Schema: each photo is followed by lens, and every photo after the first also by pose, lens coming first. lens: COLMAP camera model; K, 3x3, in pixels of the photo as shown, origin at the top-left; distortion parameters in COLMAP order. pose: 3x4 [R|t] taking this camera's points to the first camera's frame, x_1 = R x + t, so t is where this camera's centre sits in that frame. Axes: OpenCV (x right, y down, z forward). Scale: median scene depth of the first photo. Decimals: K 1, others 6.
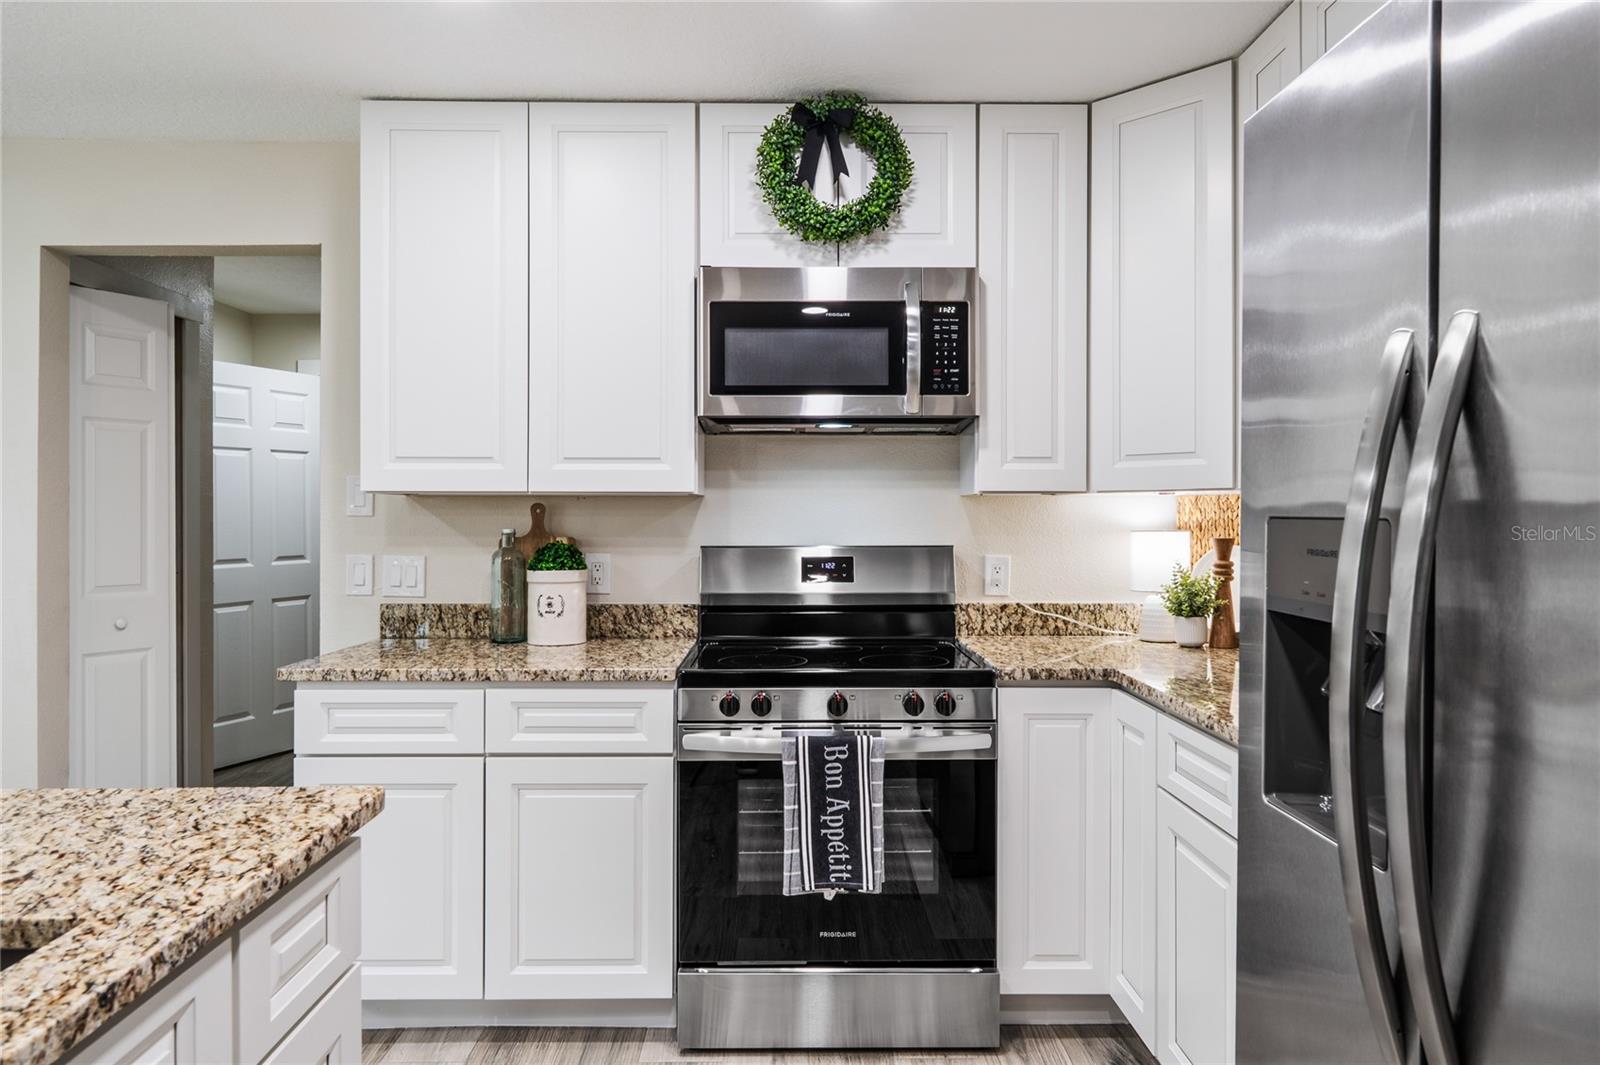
lens RADIAL K [[1012.4, 0, 796.4], [0, 1012.4, 515.1], [0, 0, 1]] dist [-0.000645, -0.000738]
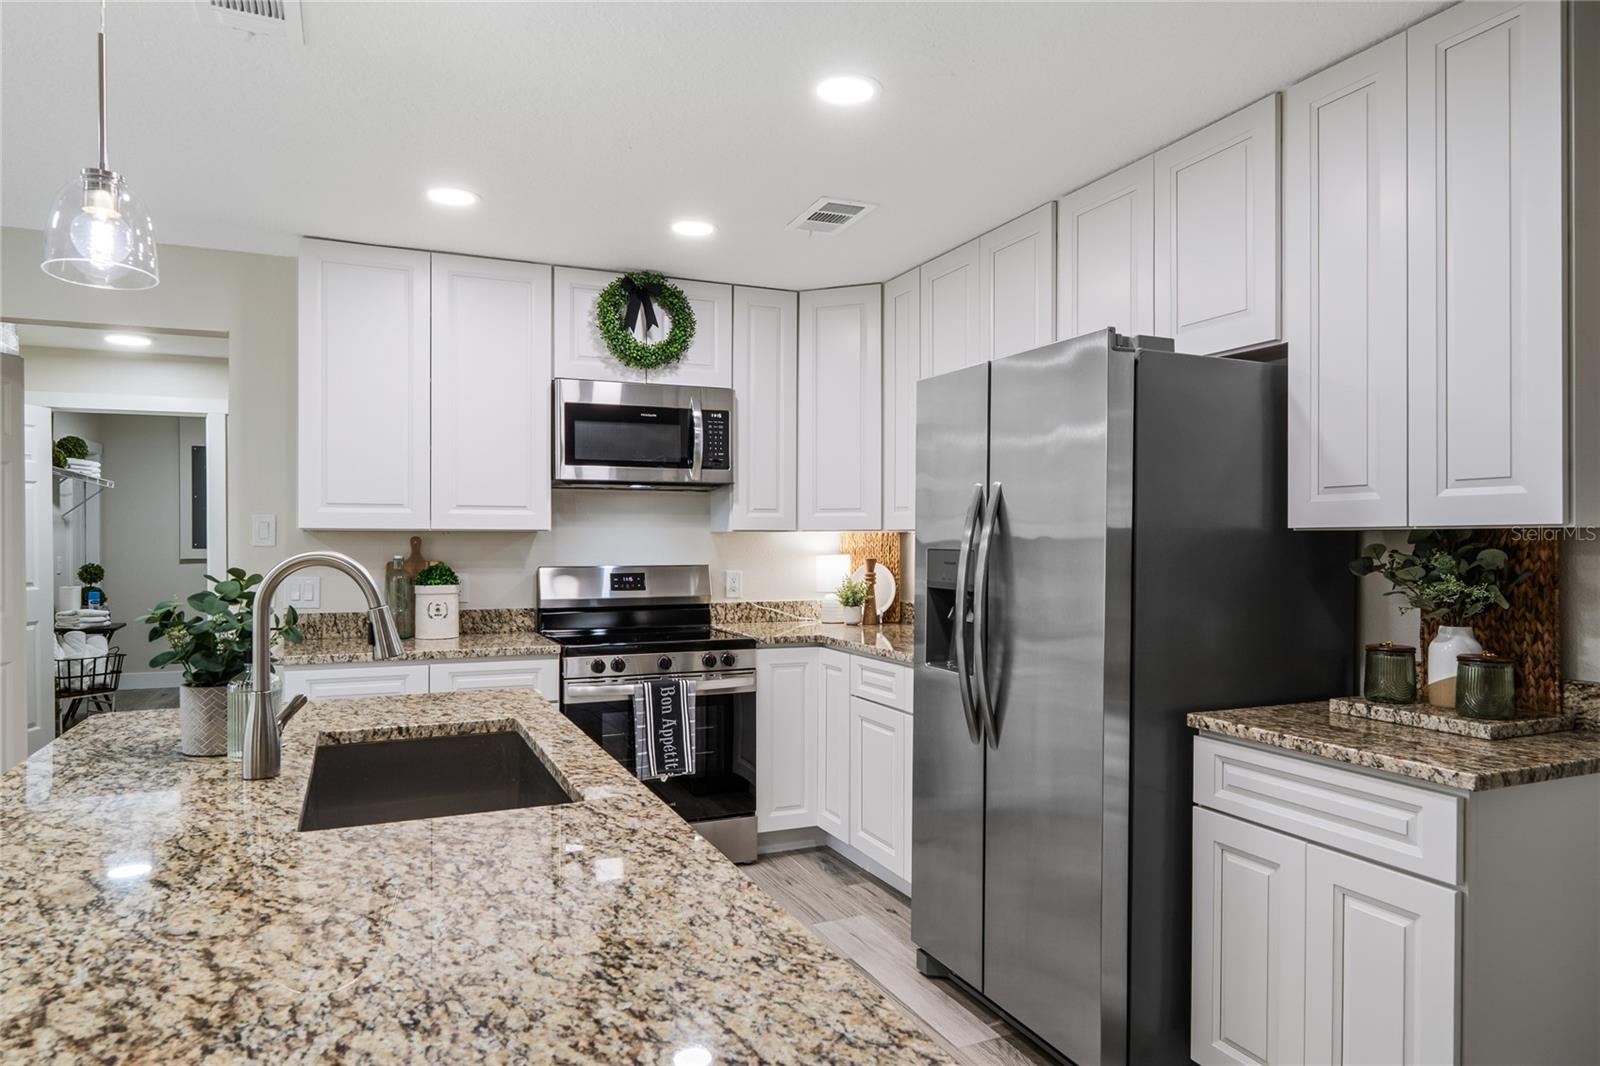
lens RADIAL K [[991.1, 0, 799.5], [0, 991.1, 544.2], [0, 0, 1]] dist [-0.002697, -0.000755]
pose [[0.923397, -0.001421, 0.383845, -0.325372], [-0.000416, 0.999989, 0.004703, -0.008950], [-0.383847, -0.004503, 0.923386, -0.479679]]
